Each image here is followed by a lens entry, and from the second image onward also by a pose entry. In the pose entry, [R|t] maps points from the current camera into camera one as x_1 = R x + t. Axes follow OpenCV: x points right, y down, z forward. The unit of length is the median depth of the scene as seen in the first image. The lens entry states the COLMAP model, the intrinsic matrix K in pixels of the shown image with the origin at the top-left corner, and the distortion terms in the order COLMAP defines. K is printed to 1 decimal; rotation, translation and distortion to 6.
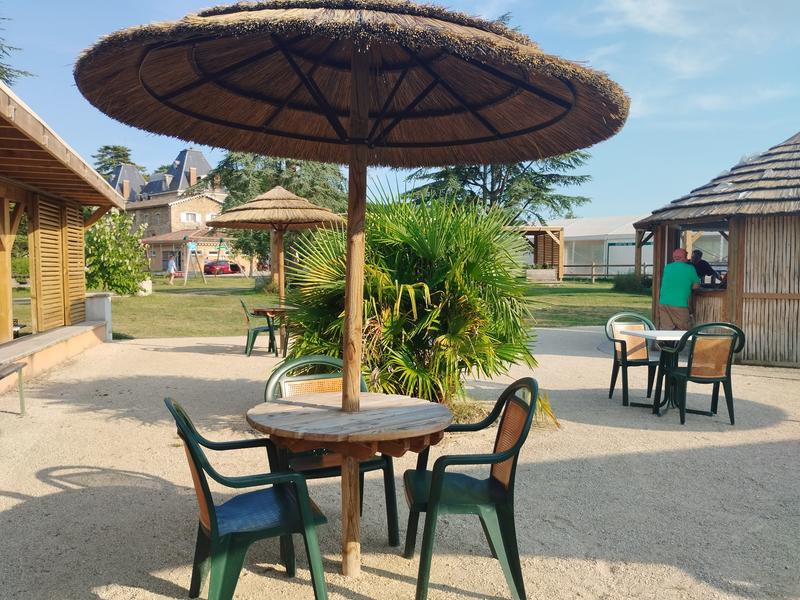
lens RADIAL K [[662.3, 0, 403.9], [0, 662.3, 307.0], [0, 0, 1]] dist [0.041854, -0.063331]
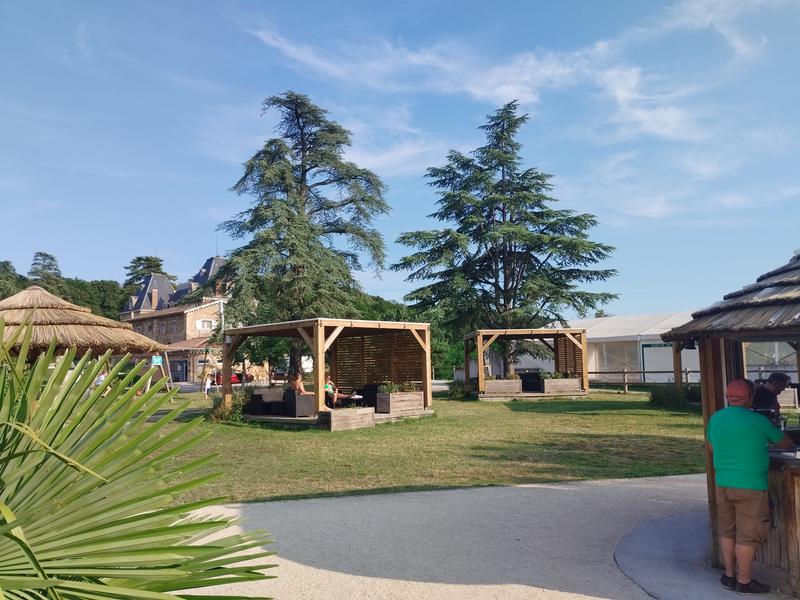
lens RADIAL K [[662.3, 0, 399.3], [0, 662.3, 312.0], [0, 0, 1]] dist [0.041854, -0.063331]
pose [[0.998067, -0.023903, -0.057372, 0.041787], [0.015390, 0.989386, -0.144492, -0.018058], [0.060217, 0.143330, 0.987841, 0.113736]]
